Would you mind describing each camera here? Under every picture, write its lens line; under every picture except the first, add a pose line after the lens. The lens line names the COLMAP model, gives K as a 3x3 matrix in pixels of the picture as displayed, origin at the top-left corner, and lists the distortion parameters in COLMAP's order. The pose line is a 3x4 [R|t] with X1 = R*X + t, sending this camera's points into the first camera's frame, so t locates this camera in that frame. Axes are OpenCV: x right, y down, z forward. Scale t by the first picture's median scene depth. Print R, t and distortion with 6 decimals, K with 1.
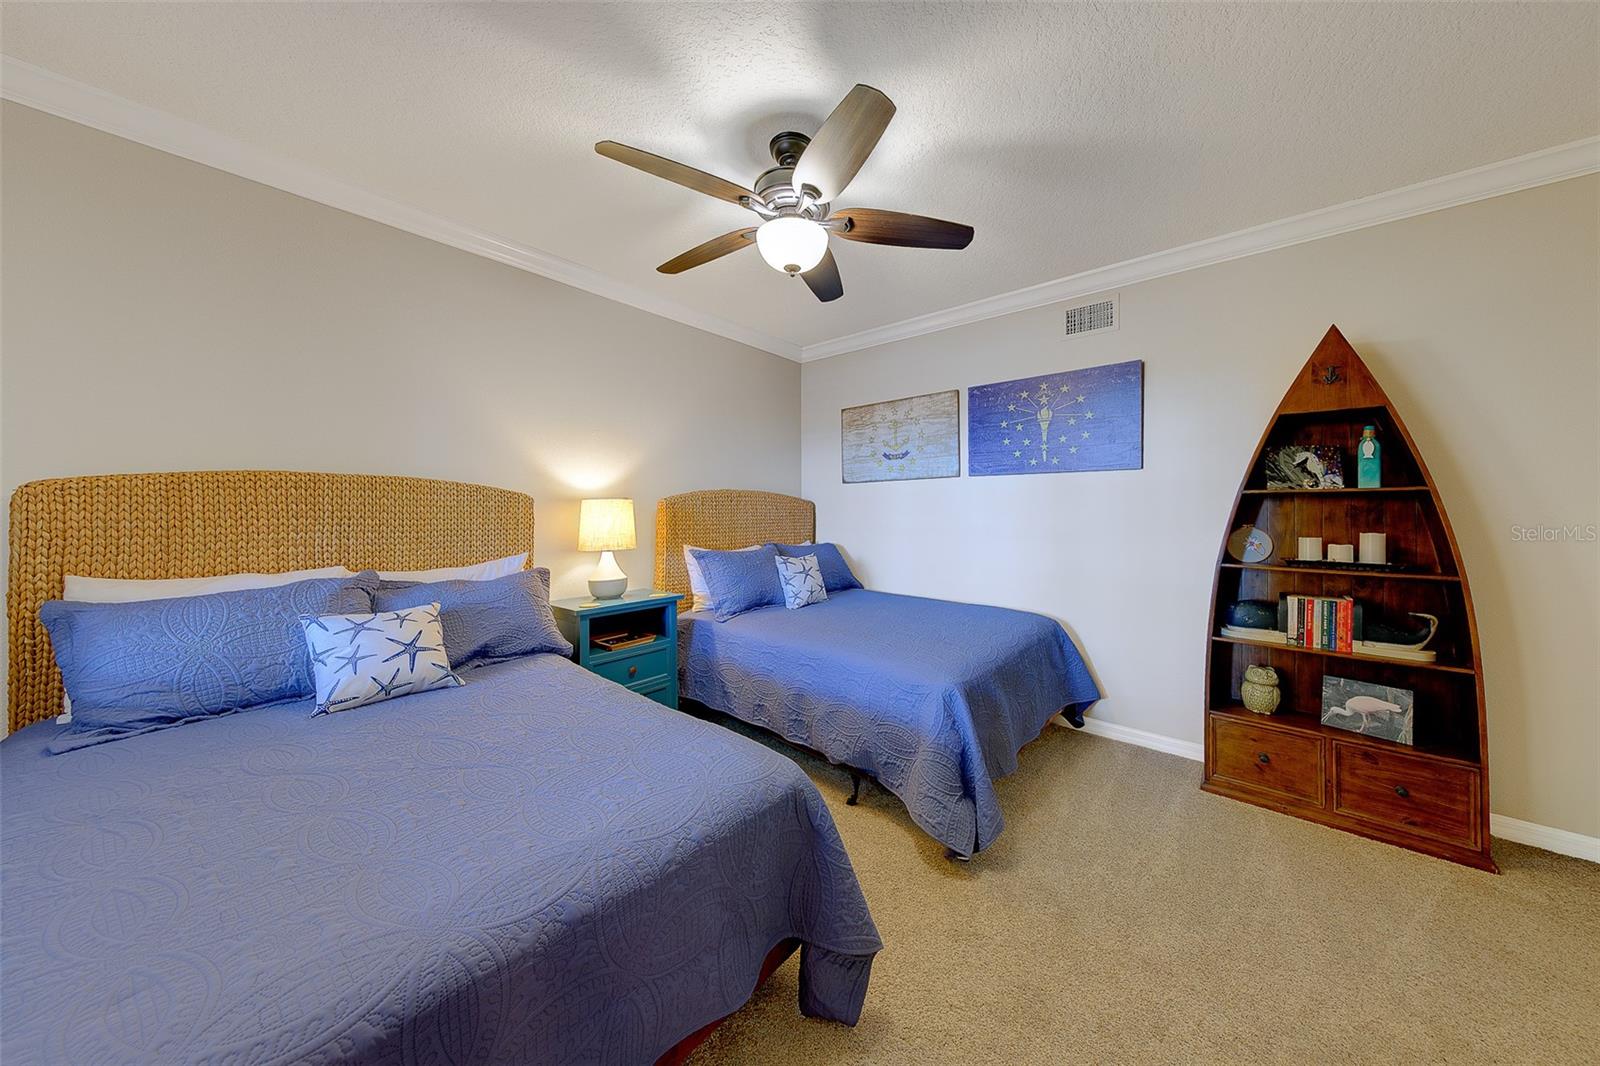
lens RADIAL K [[500.6, 0, 810.2], [0, 500.6, 538.1], [0, 0, 1]] dist [0.005096, -0.000050]
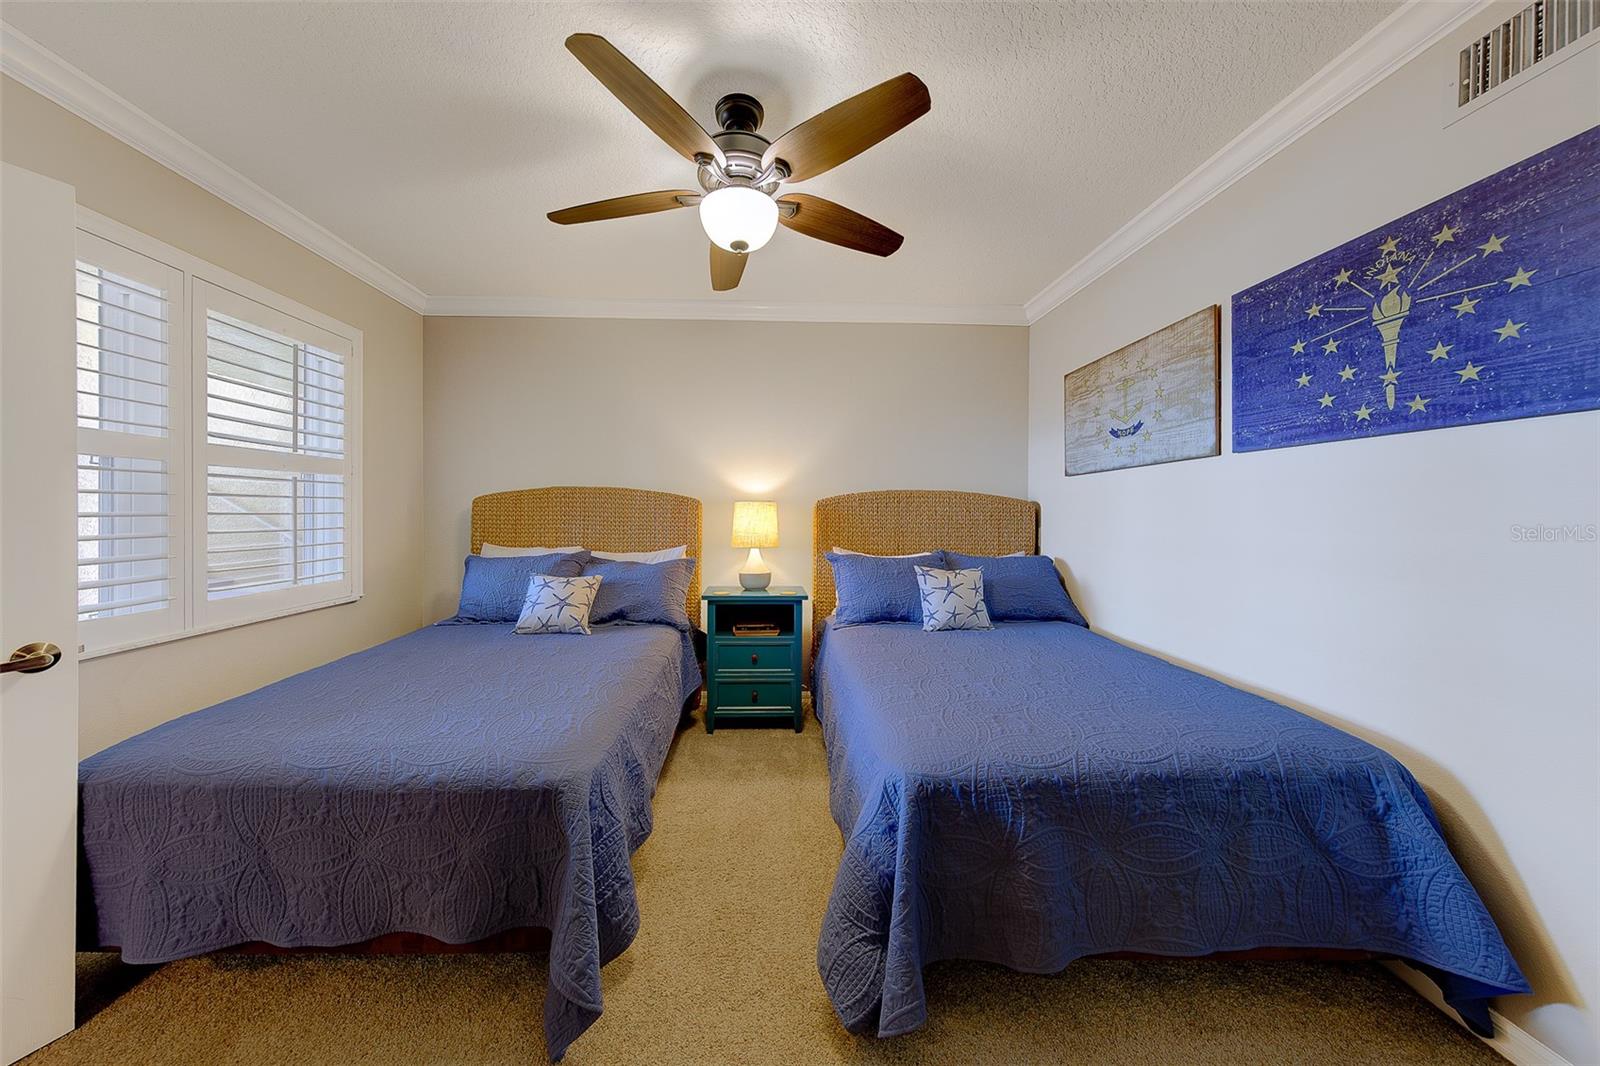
lens RADIAL K [[500.6, 0, 810.2], [0, 500.6, 538.1], [0, 0, 1]] dist [0.005096, -0.000050]
pose [[0.678842, 0.041253, -0.733125, 0.444229], [-0.045668, 0.998860, 0.013920, -0.015397], [0.732863, 0.024031, 0.679952, 0.290232]]
